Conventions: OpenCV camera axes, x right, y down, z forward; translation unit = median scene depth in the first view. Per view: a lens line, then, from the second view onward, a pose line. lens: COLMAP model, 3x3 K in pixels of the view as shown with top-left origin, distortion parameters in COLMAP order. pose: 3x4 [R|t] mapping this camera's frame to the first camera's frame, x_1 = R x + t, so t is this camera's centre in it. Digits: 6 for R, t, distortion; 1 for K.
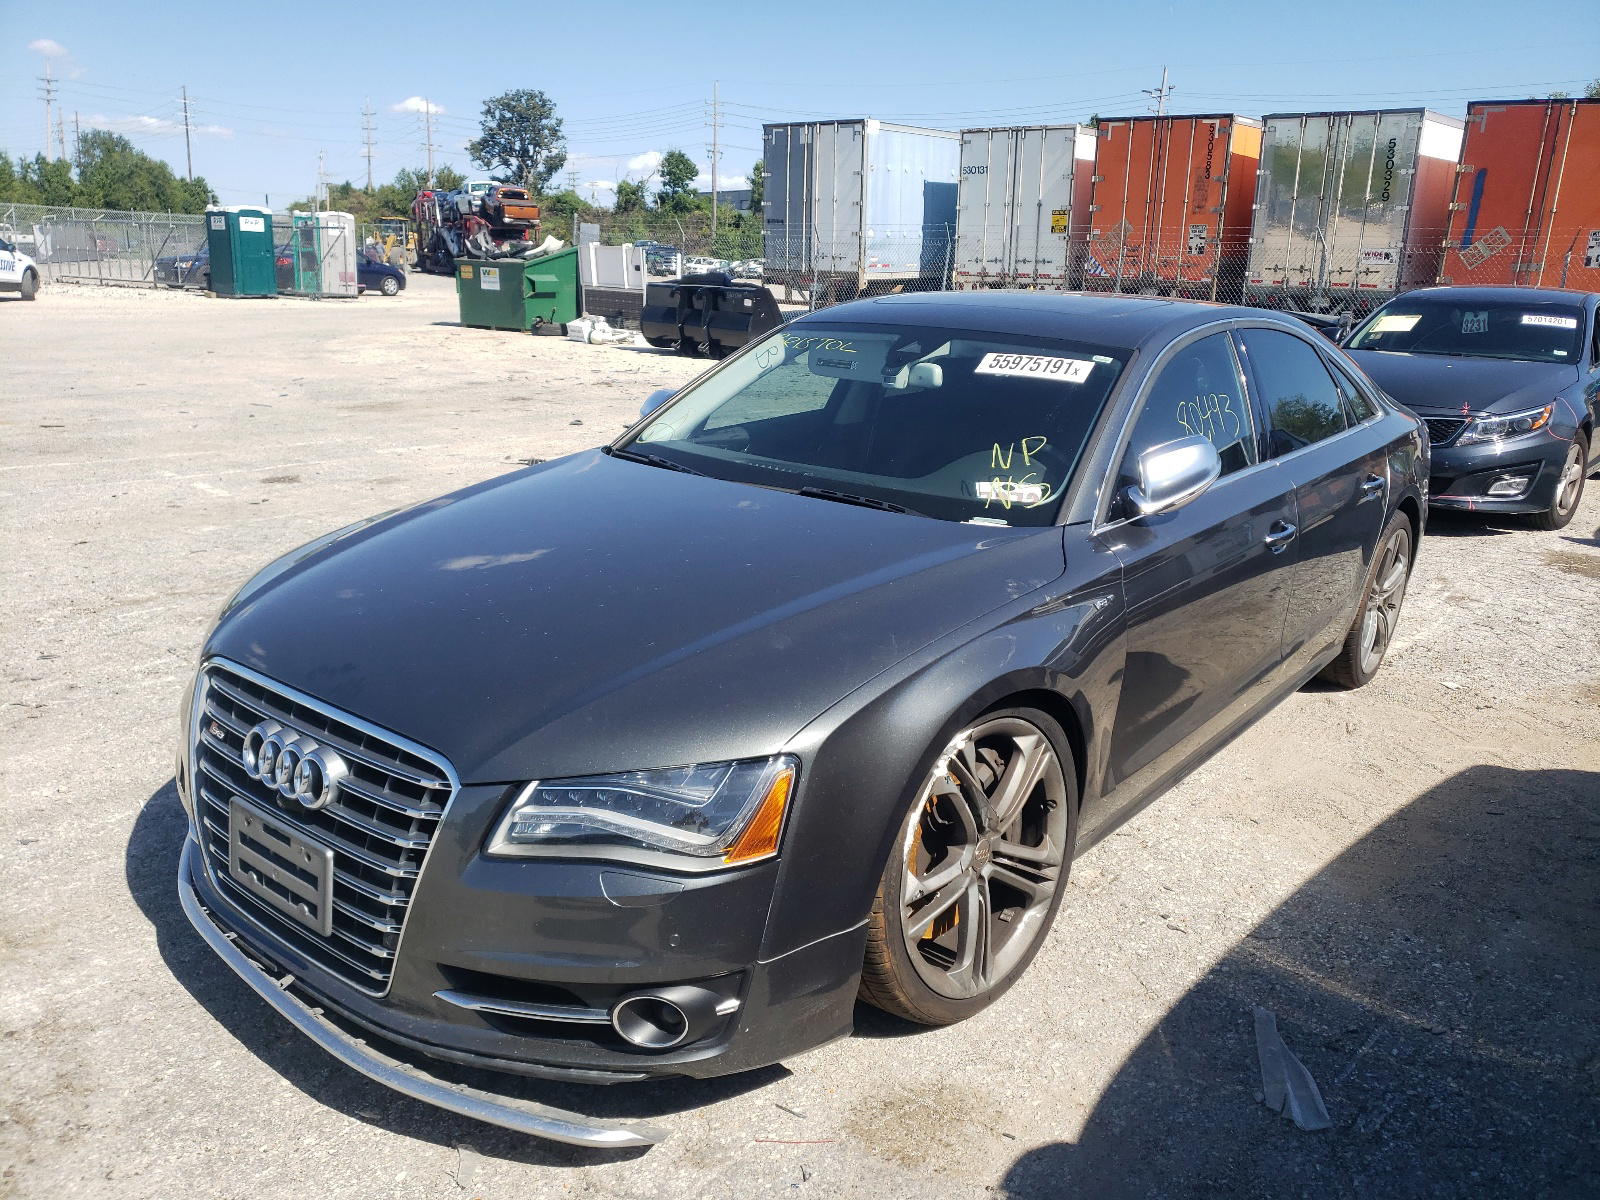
lens RADIAL K [[1214.9, 0, 820.6], [0, 1214.9, 597.6], [0, 0, 1]] dist [0.017398, 0.001522]
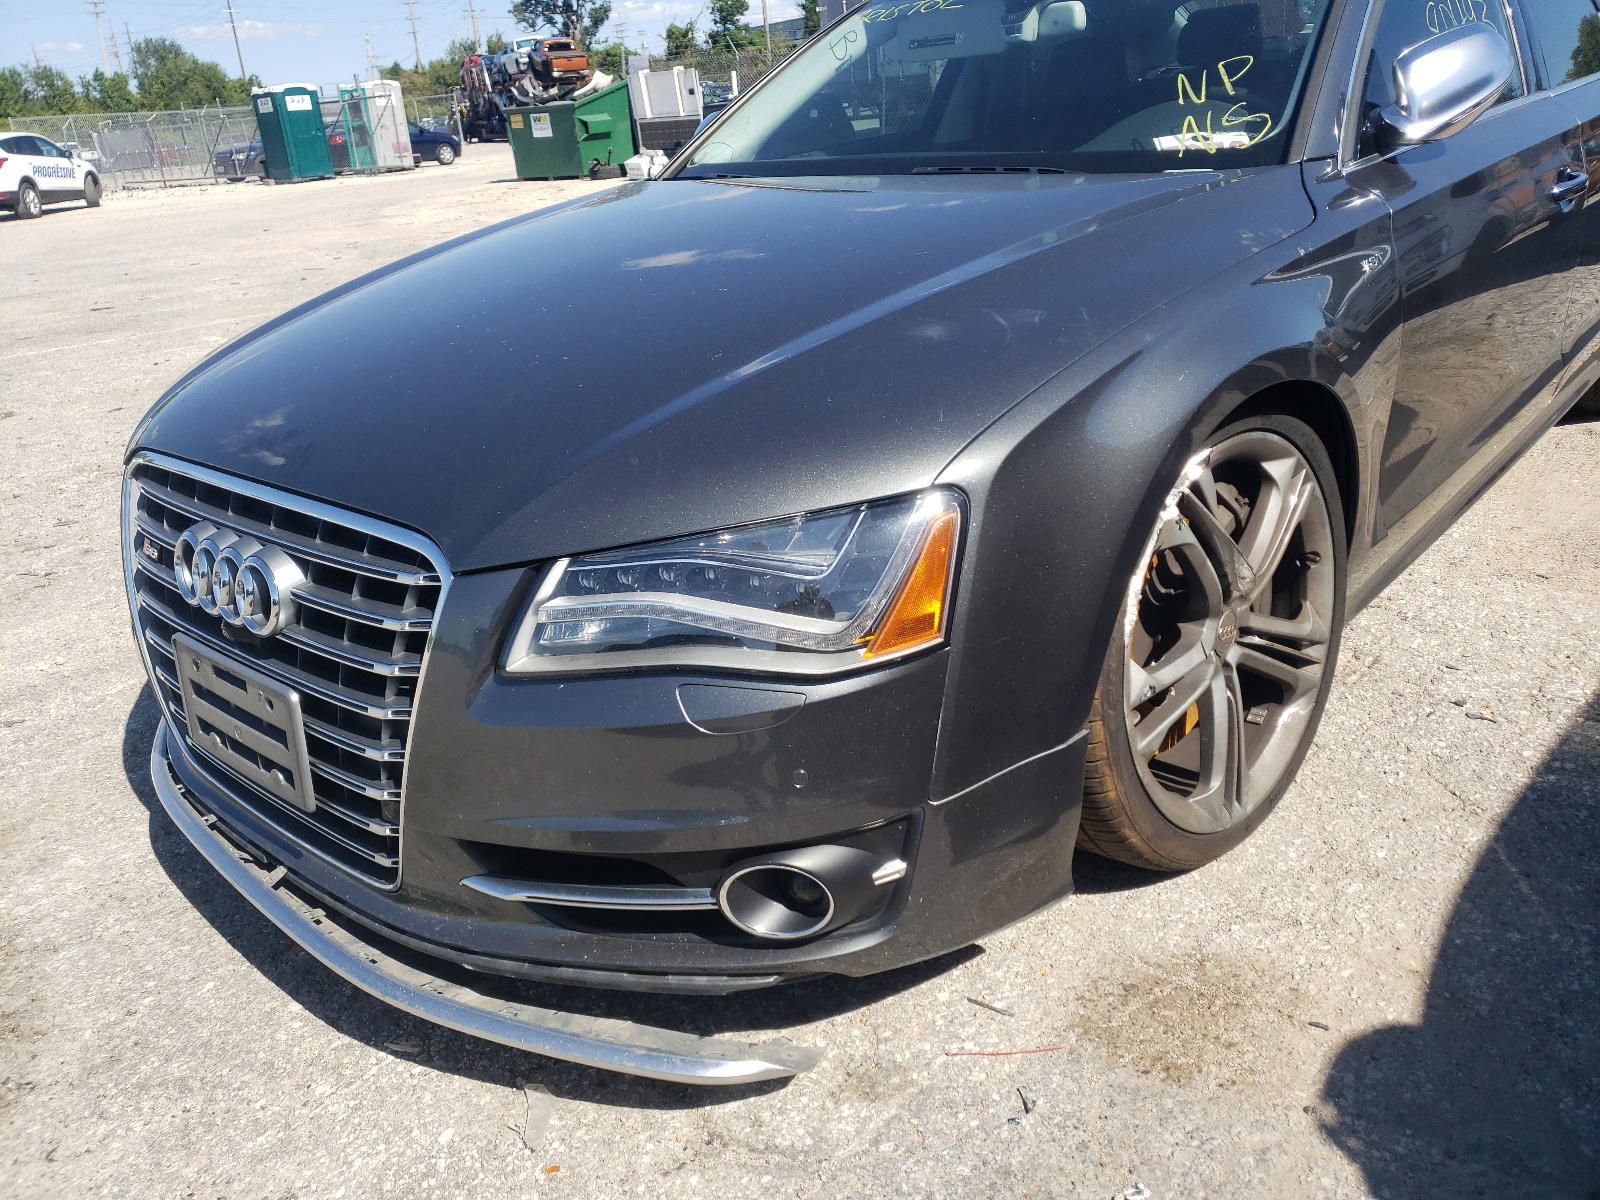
lens RADIAL K [[1214.9, 0, 820.6], [0, 1214.9, 597.6], [0, 0, 1]] dist [0.017398, 0.001522]
pose [[0.992390, -0.086428, -0.087708, -0.038993], [0.096737, 0.987922, 0.121044, 0.095275], [0.076187, -0.128608, 0.988765, 0.329980]]
